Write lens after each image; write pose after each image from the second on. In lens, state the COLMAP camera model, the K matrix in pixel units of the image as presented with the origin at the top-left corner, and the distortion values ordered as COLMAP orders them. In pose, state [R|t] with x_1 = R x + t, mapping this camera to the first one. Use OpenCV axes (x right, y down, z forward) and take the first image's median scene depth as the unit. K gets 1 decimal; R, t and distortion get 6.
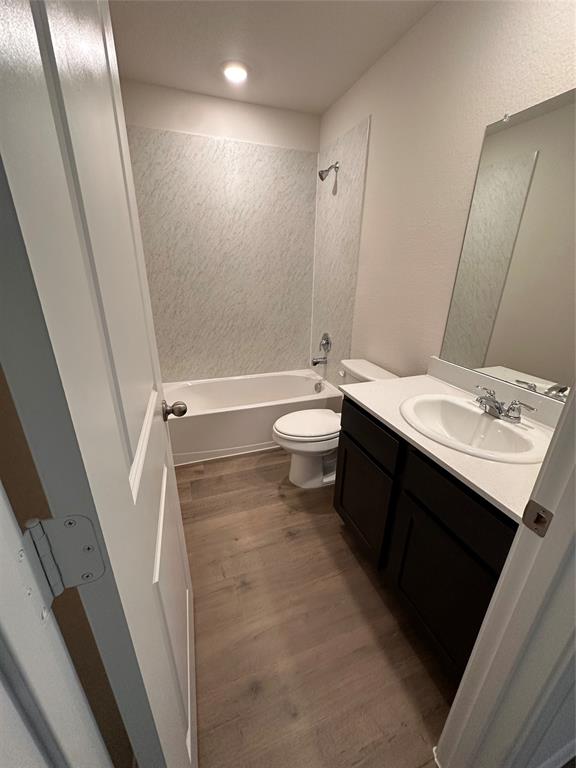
lens RADIAL K [[308.0, 0, 289.4], [0, 308.0, 384.9], [0, 0, 1]] dist [-0.002910, 0.000302]
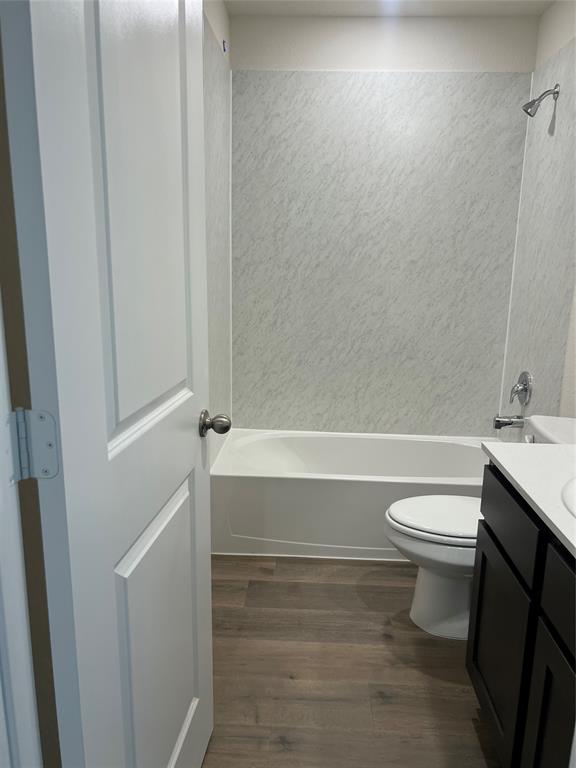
lens RADIAL K [[575.0, 0, 290.0], [0, 575.0, 391.4], [0, 0, 1]] dist [0.010224, -0.015818]
pose [[0.925560, 0.085145, -0.368902, 0.133477], [-0.137774, 0.983324, -0.118710, 0.053535], [0.352642, 0.160699, 0.921856, -0.099570]]
